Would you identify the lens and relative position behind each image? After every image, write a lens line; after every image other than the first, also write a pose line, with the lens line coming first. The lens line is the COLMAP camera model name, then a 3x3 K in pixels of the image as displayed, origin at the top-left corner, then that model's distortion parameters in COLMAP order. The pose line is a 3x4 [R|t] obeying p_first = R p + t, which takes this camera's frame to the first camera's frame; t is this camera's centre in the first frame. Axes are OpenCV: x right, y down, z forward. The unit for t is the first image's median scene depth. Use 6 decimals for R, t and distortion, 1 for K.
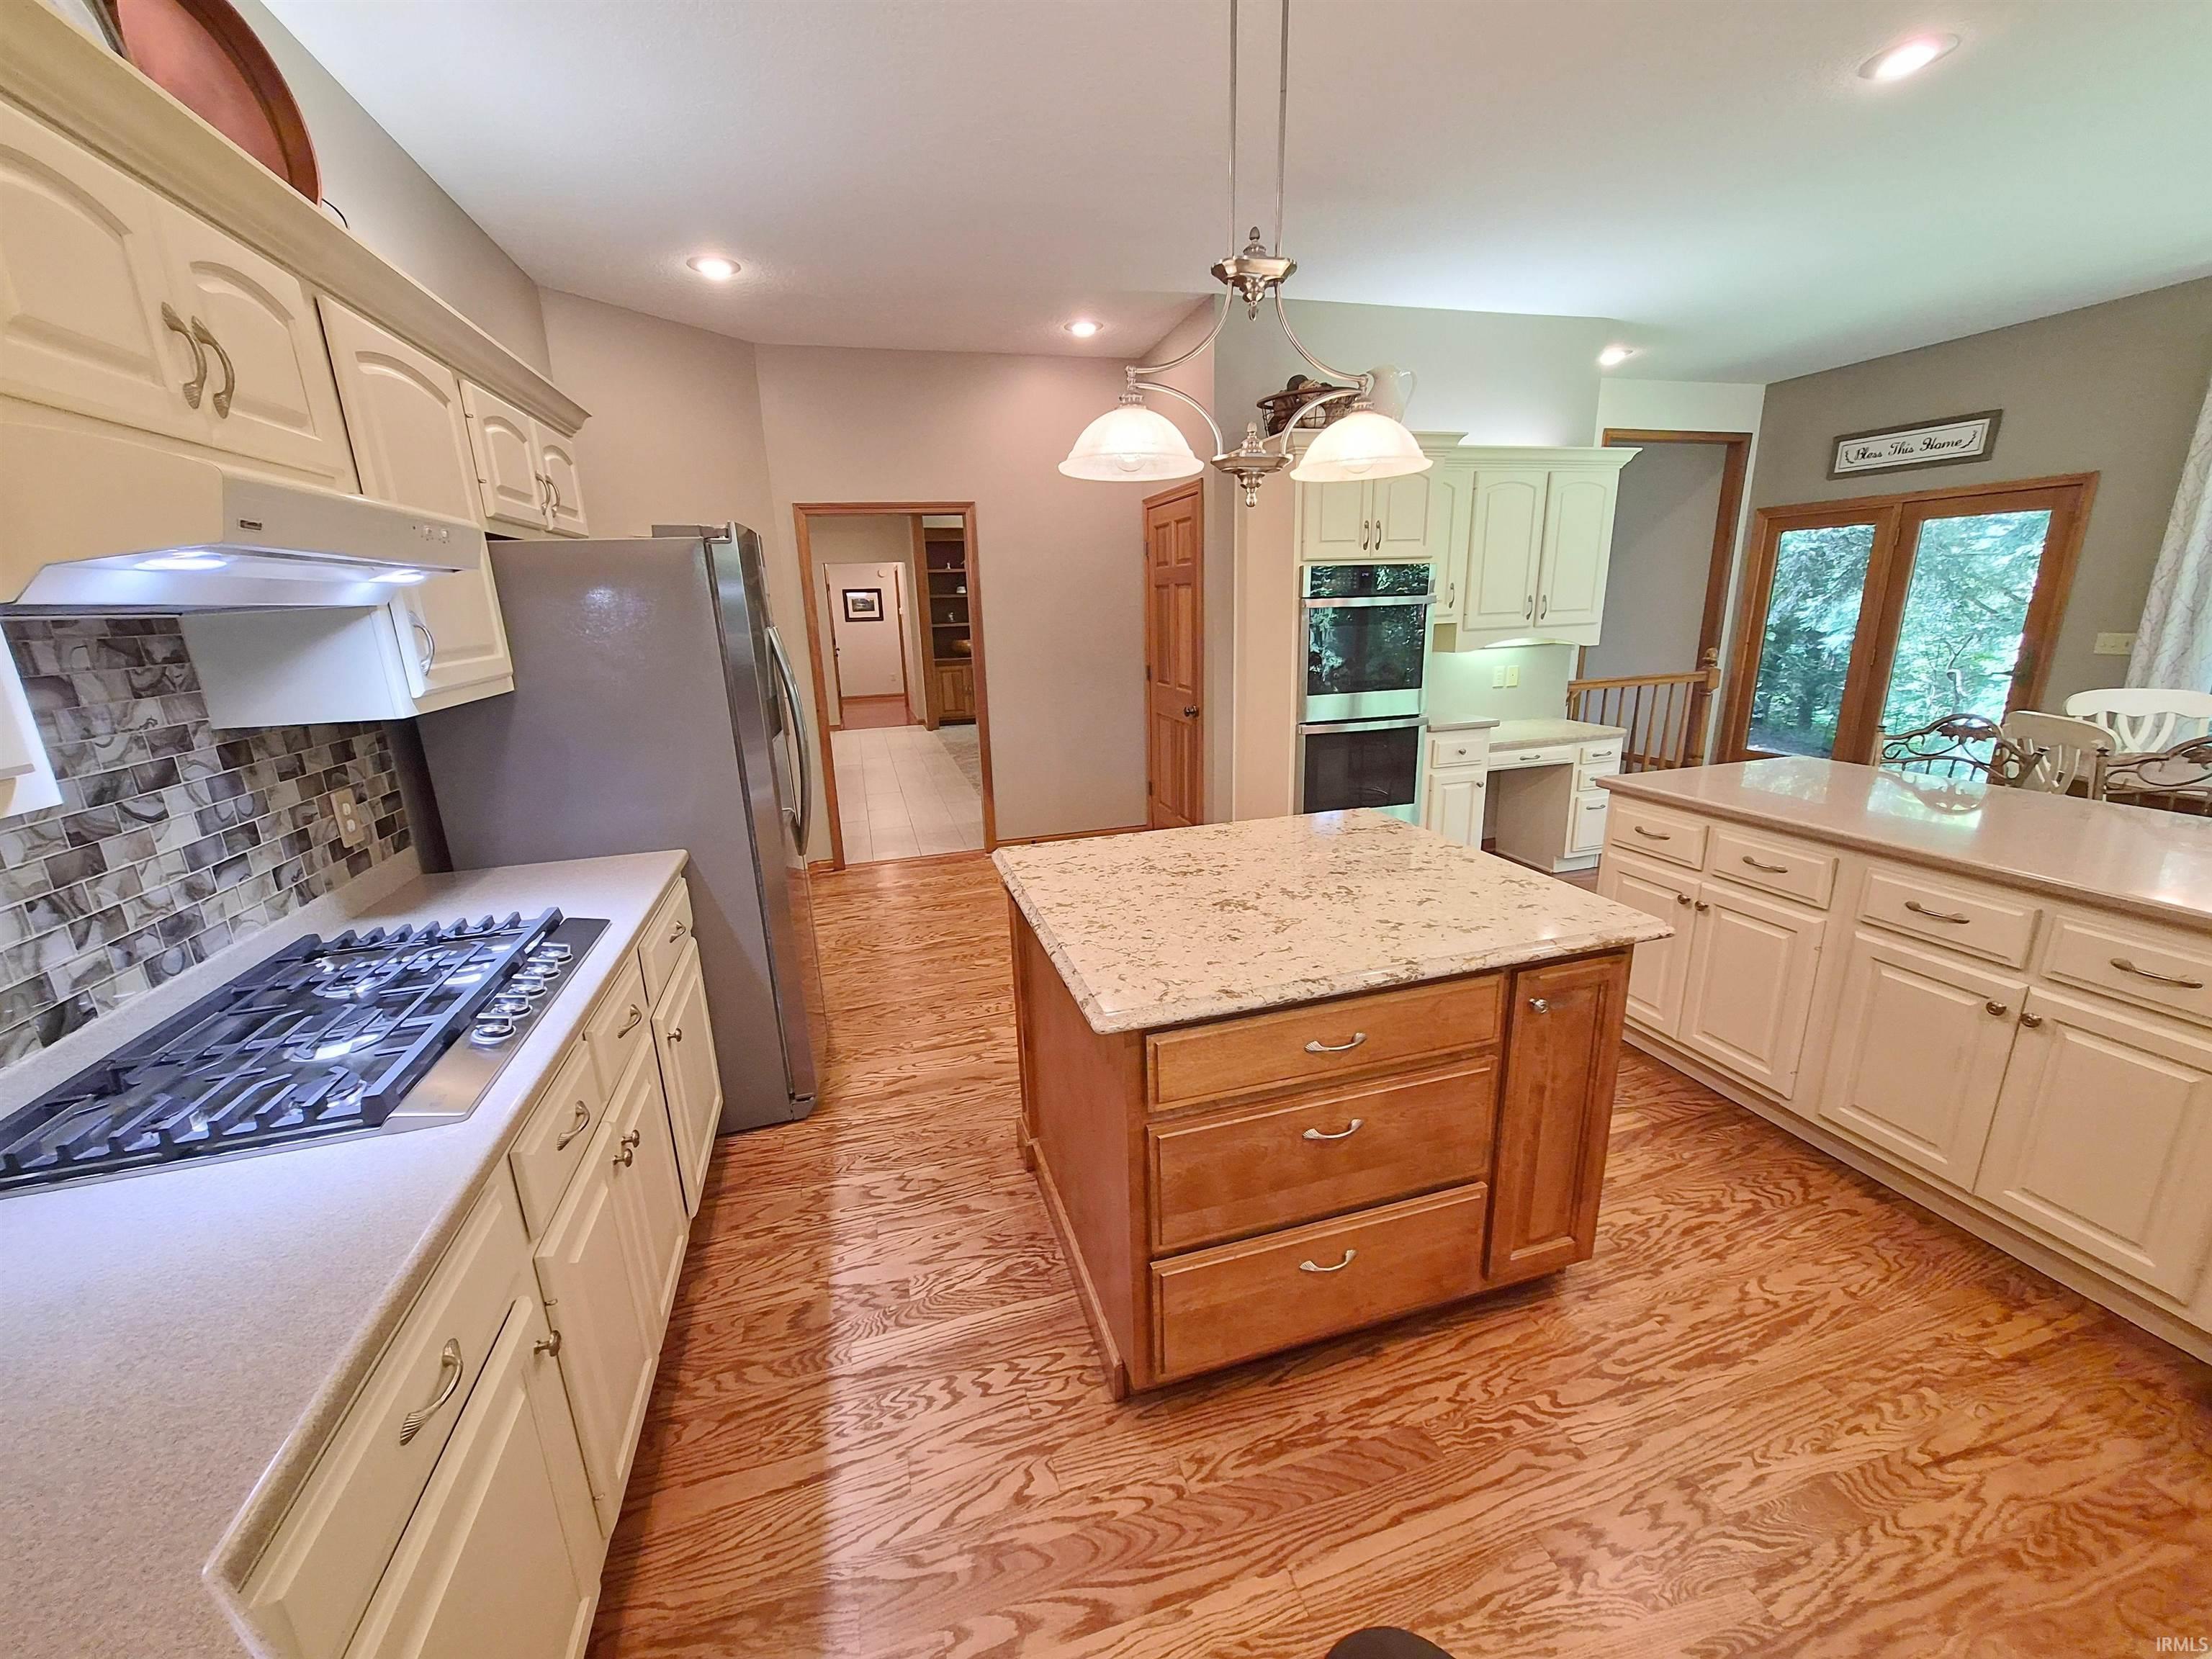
lens RADIAL K [[862.5, 0, 1103.9], [0, 862.5, 831.6], [0, 0, 1]] dist [-0.002062, 0.000519]
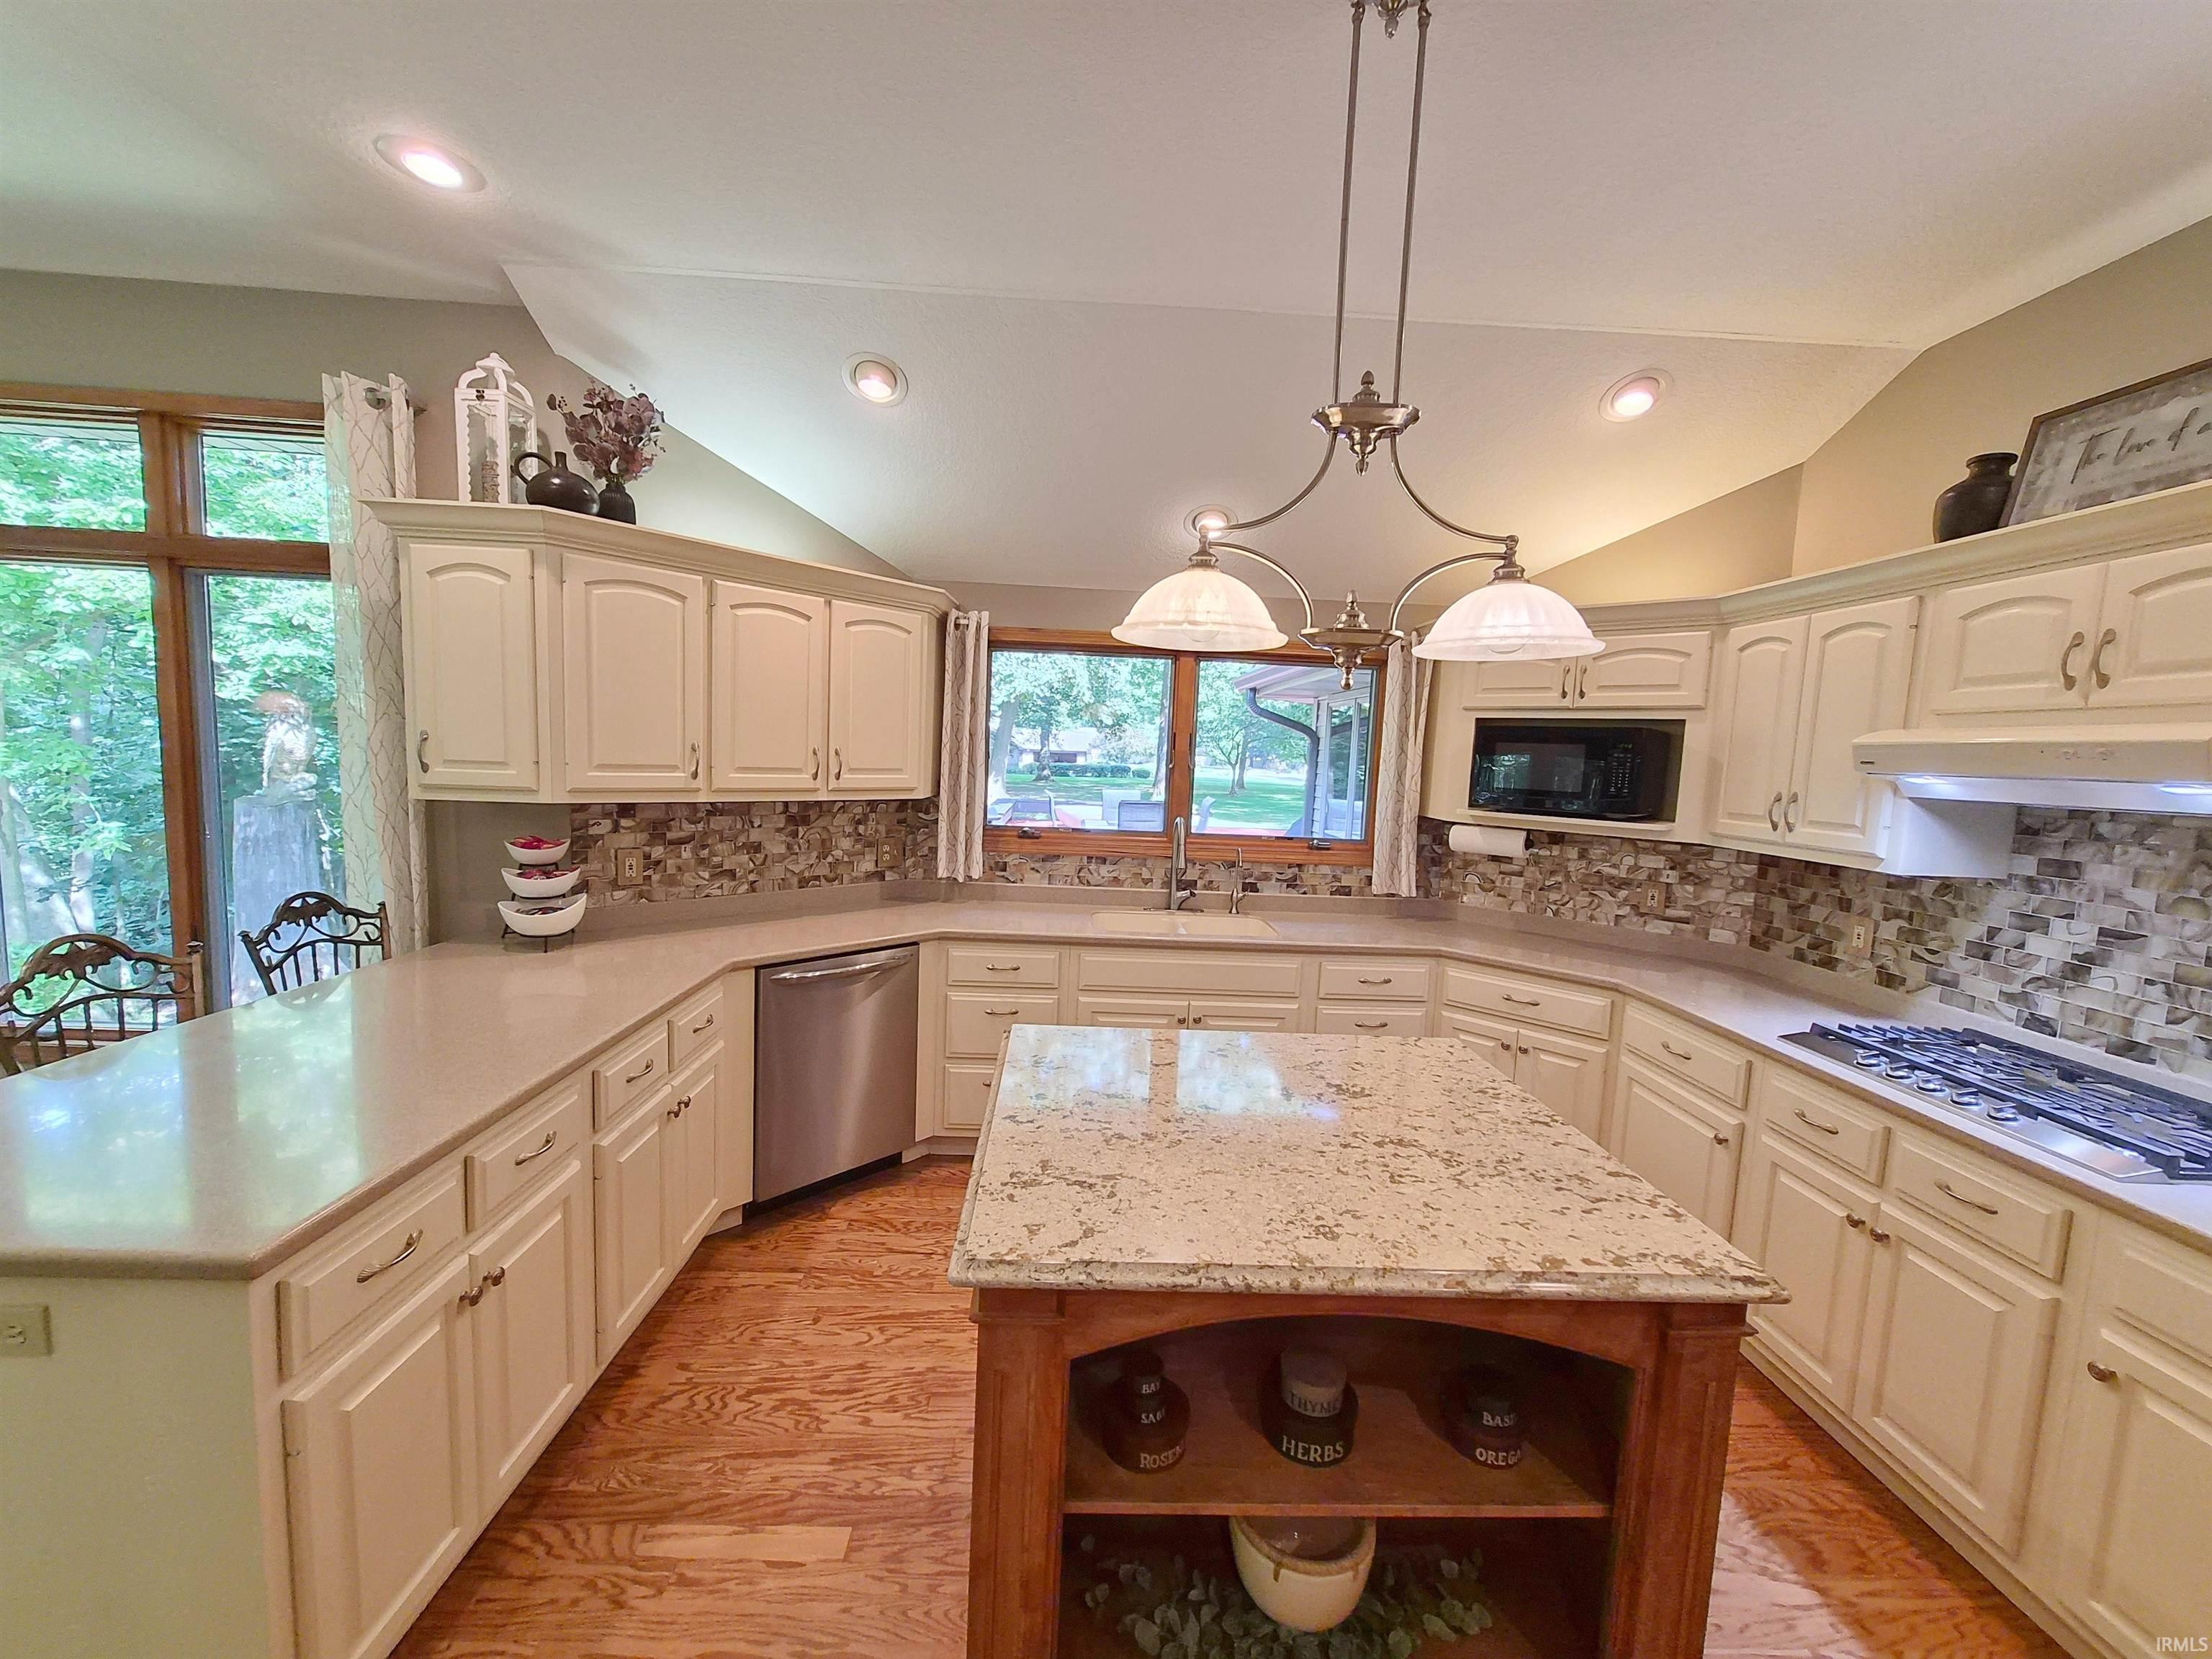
lens RADIAL K [[862.5, 0, 1099.4], [0, 862.5, 827.7], [0, 0, 1]] dist [-0.002062, 0.000519]
pose [[-0.968655, -0.031405, 0.246415, 0.174821], [0.053080, 0.942897, 0.328827, -0.488549], [-0.242671, 0.331600, -0.911676, 1.686194]]
